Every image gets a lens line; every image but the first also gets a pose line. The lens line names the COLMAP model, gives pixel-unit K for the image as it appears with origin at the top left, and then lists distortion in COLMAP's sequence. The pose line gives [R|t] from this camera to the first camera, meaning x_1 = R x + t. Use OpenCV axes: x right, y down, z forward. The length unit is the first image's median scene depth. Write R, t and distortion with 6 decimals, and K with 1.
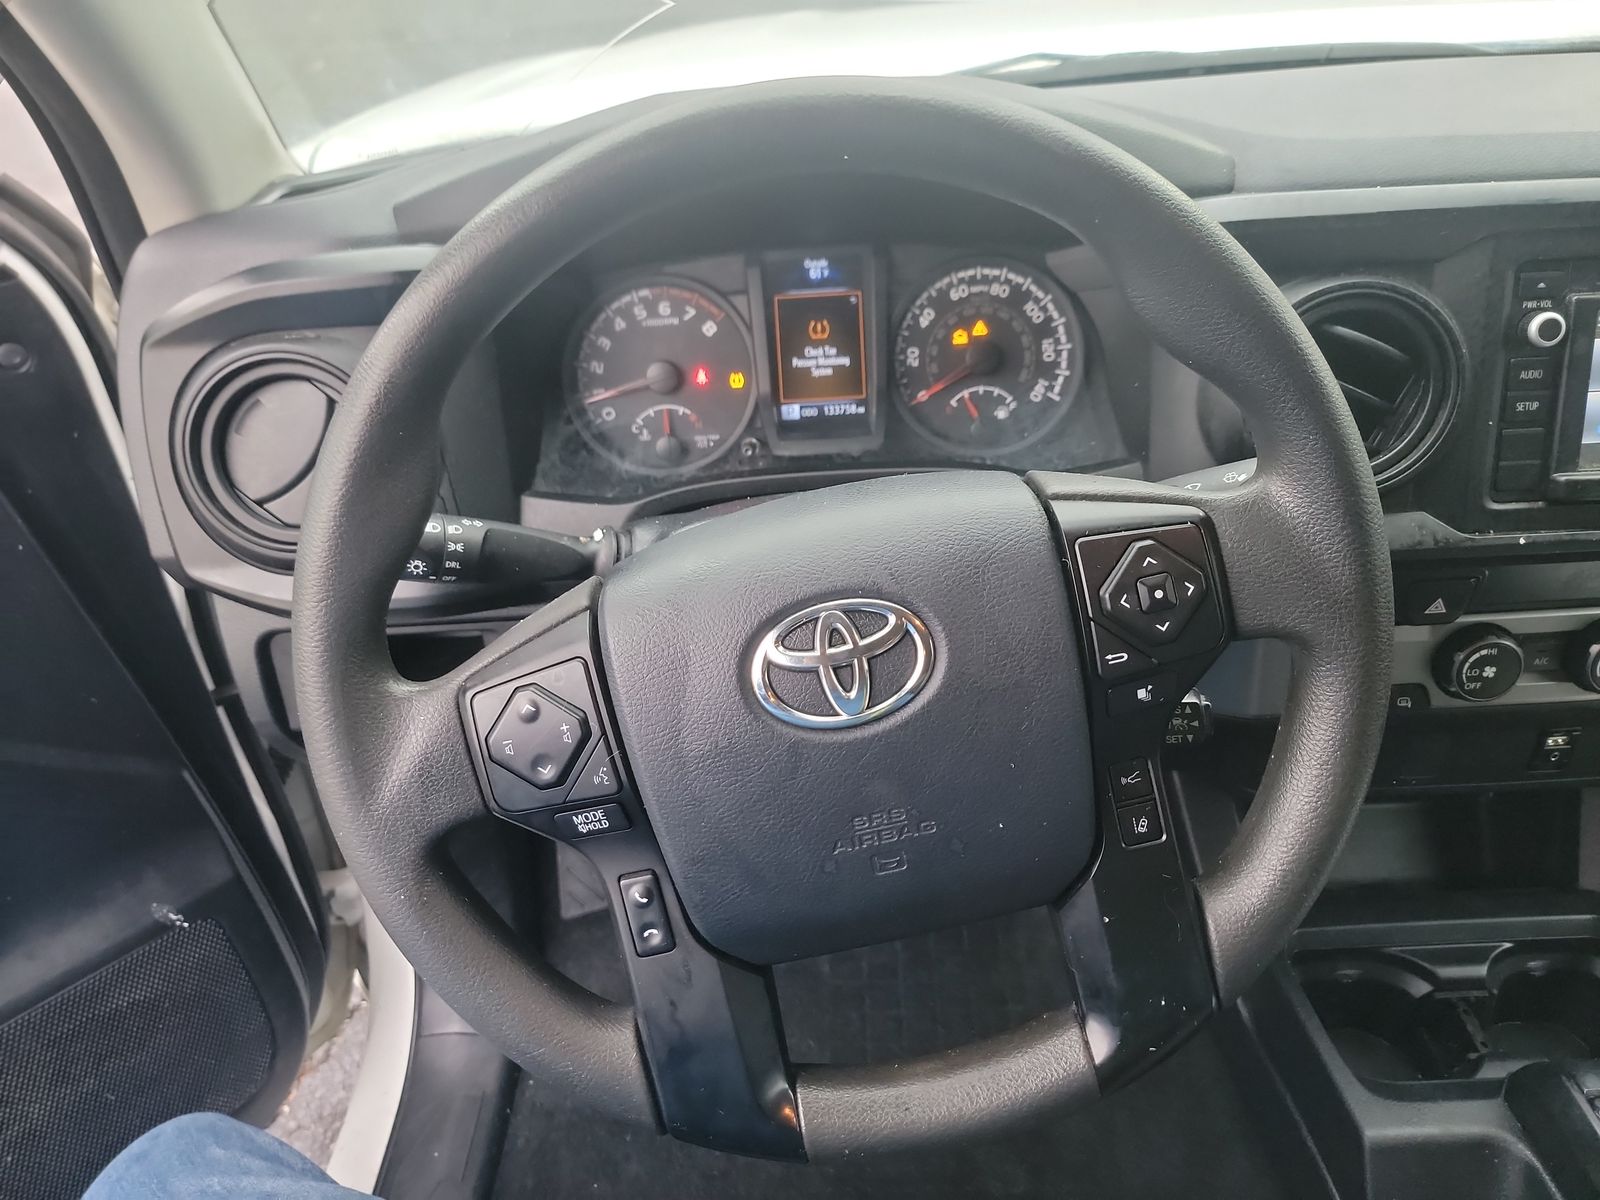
lens RADIAL K [[1132.8, 0, 799.0], [0, 1132.8, 602.6], [0, 0, 1]] dist [0.034220, -0.024995]
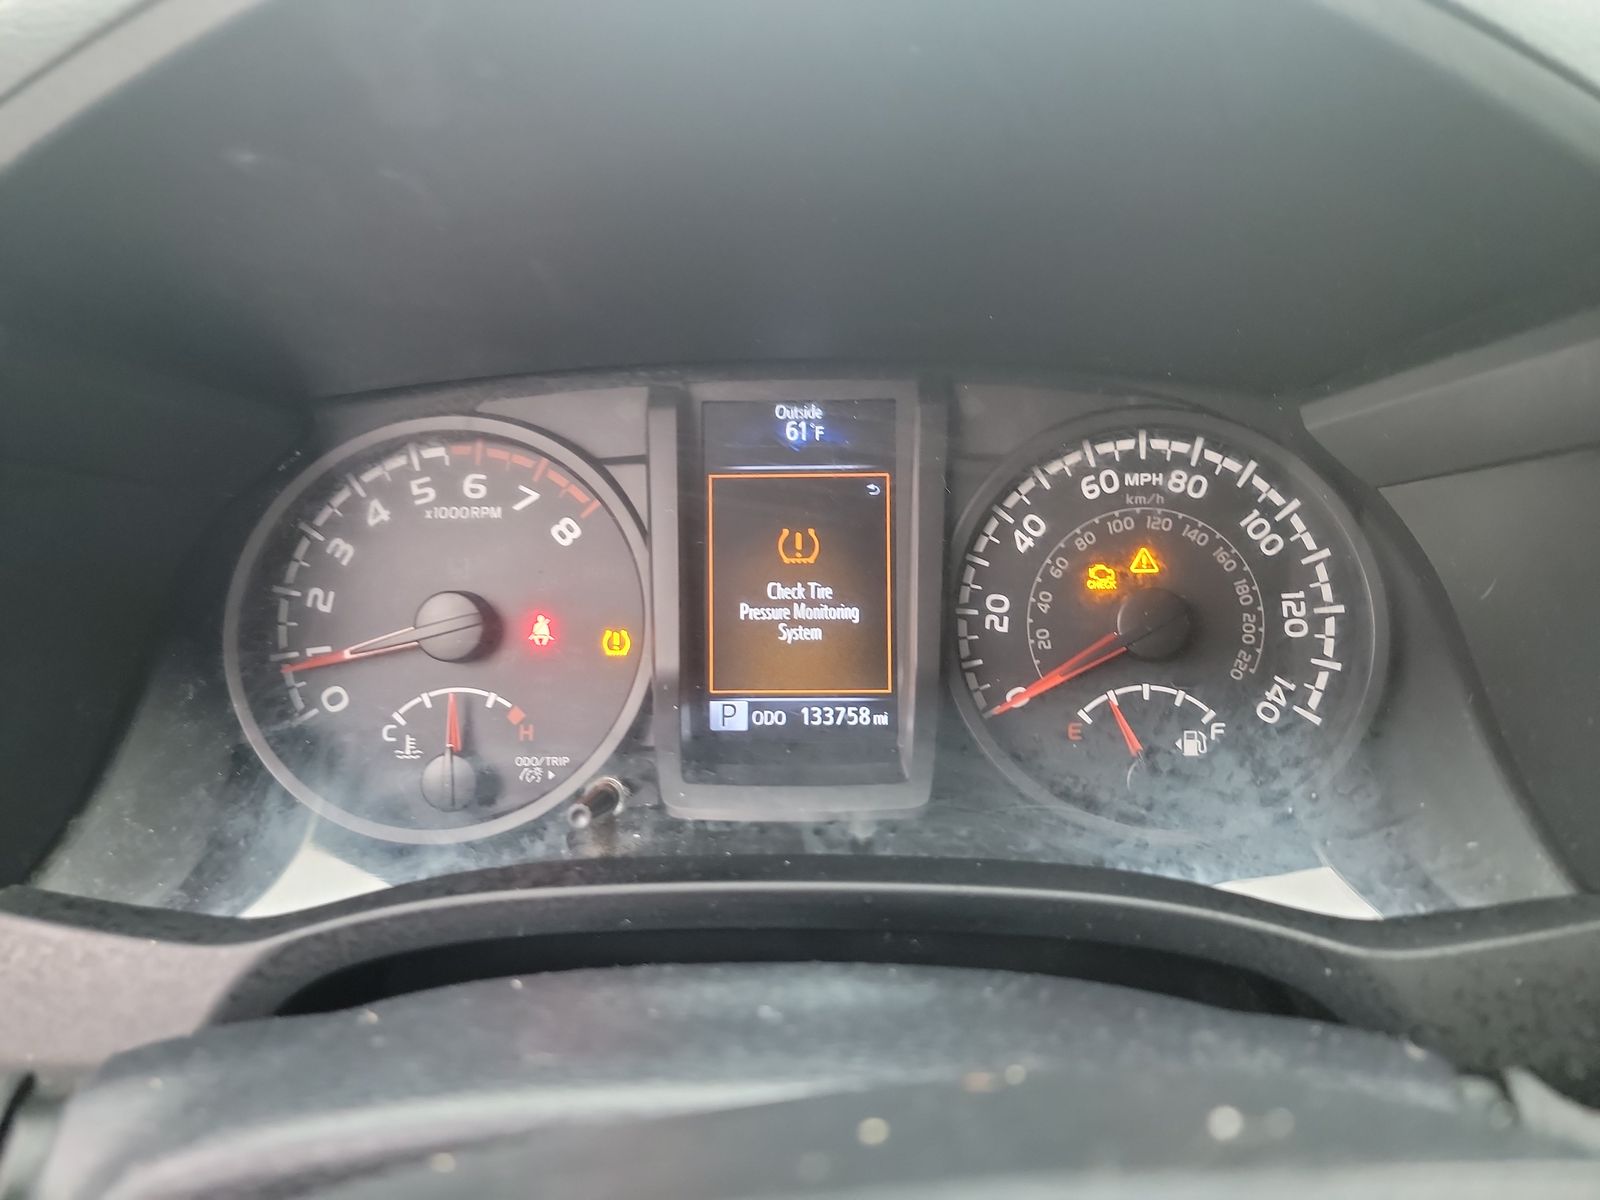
lens RADIAL K [[1132.8, 0, 795.6], [0, 1132.8, 600.2], [0, 0, 1]] dist [0.034220, -0.024995]
pose [[0.998109, 0.052053, -0.032690, 0.033345], [-0.058499, 0.967702, -0.245217, -0.104367], [0.018869, 0.246665, 0.968917, 0.554383]]
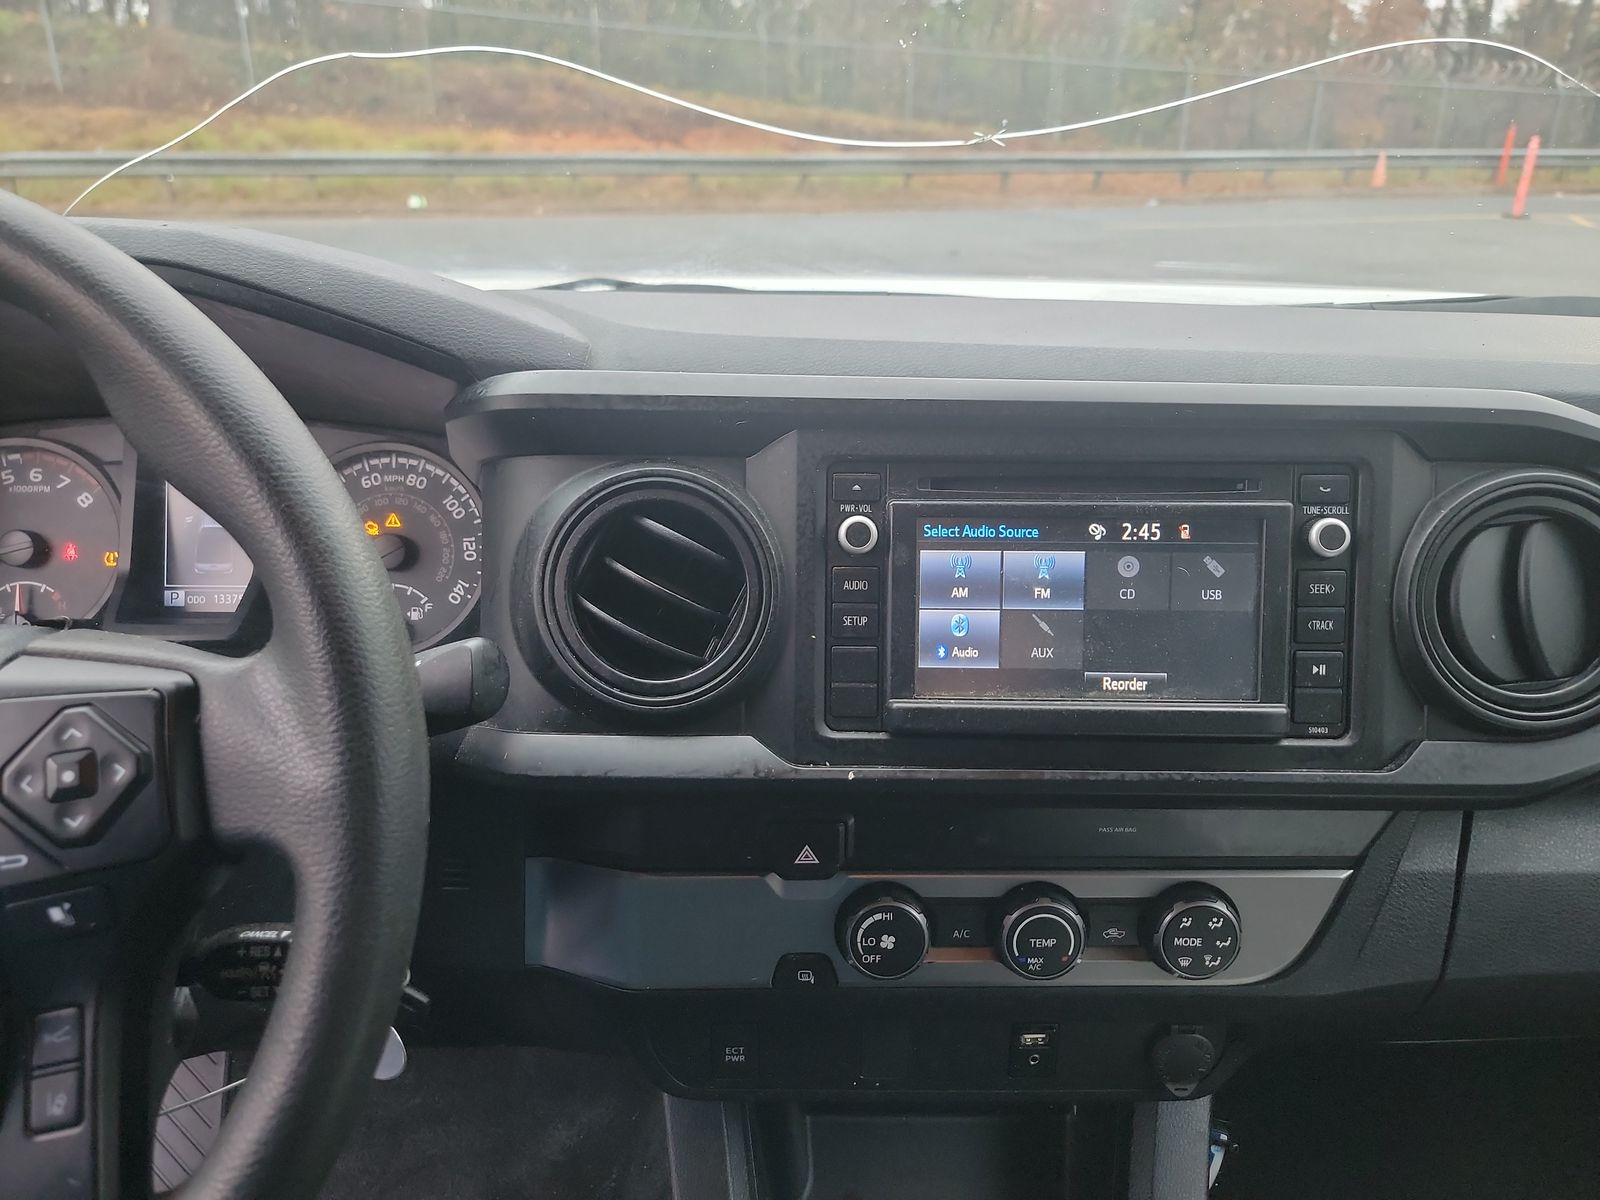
lens RADIAL K [[1132.8, 0, 798.3], [0, 1132.8, 606.3], [0, 0, 1]] dist [0.034220, -0.024995]
pose [[0.997682, 0.063696, 0.023951, 0.465783], [-0.056217, 0.969791, -0.237369, 0.021613], [-0.038347, 0.235473, 0.971124, 0.125608]]
